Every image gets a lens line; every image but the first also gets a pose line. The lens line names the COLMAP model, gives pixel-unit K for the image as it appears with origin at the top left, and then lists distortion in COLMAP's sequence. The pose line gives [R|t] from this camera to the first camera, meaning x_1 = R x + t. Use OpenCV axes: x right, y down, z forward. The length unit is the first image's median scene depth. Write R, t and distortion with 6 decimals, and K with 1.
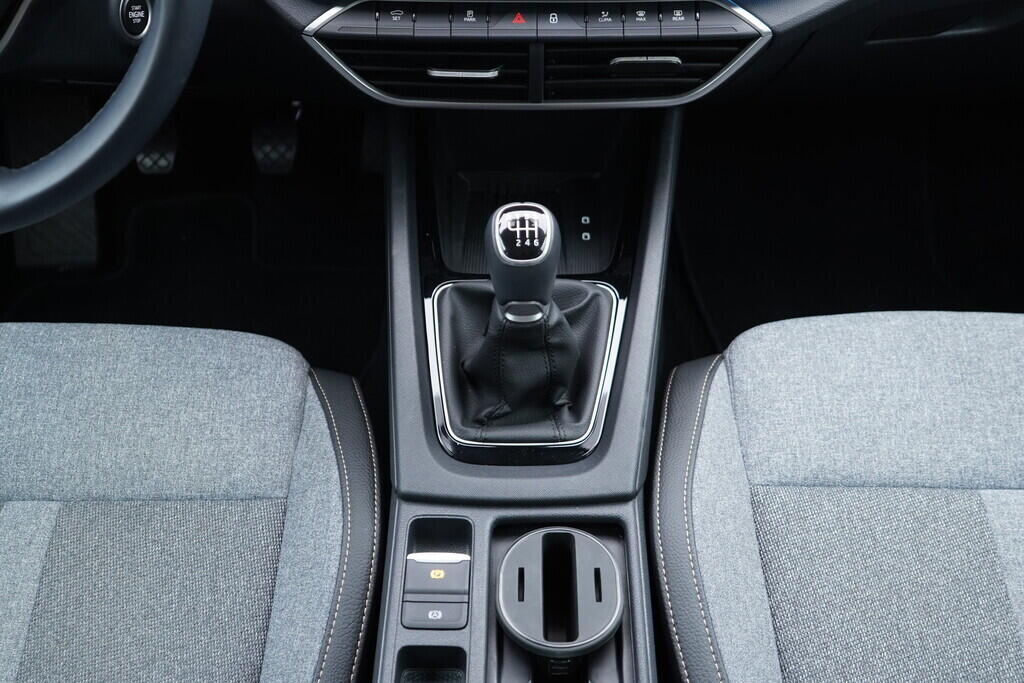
lens RADIAL K [[1039.0, 0, 512.0], [0, 1039.0, 341.5], [0, 0, 1]] dist [0.009025, 0.011715]
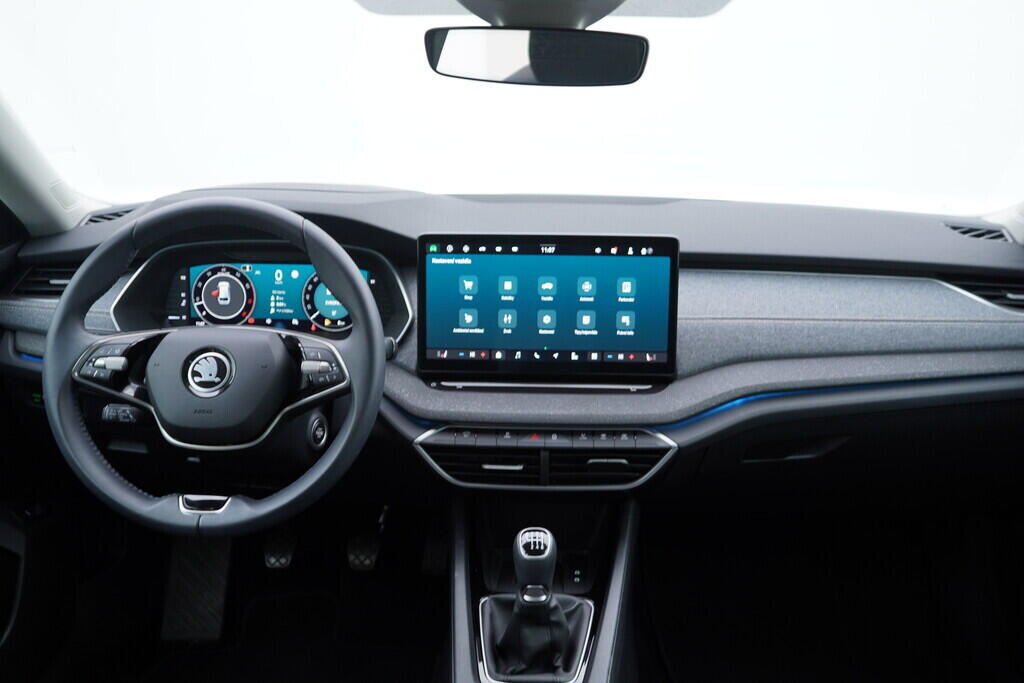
lens RADIAL K [[1039.0, 0, 512.0], [0, 1039.0, 341.5], [0, 0, 1]] dist [0.009025, 0.011715]
pose [[0.999555, 0.015076, -0.025729, 0.010788], [-0.025464, 0.880544, -0.473280, 0.385945], [0.015520, 0.473725, 0.880536, -0.640736]]
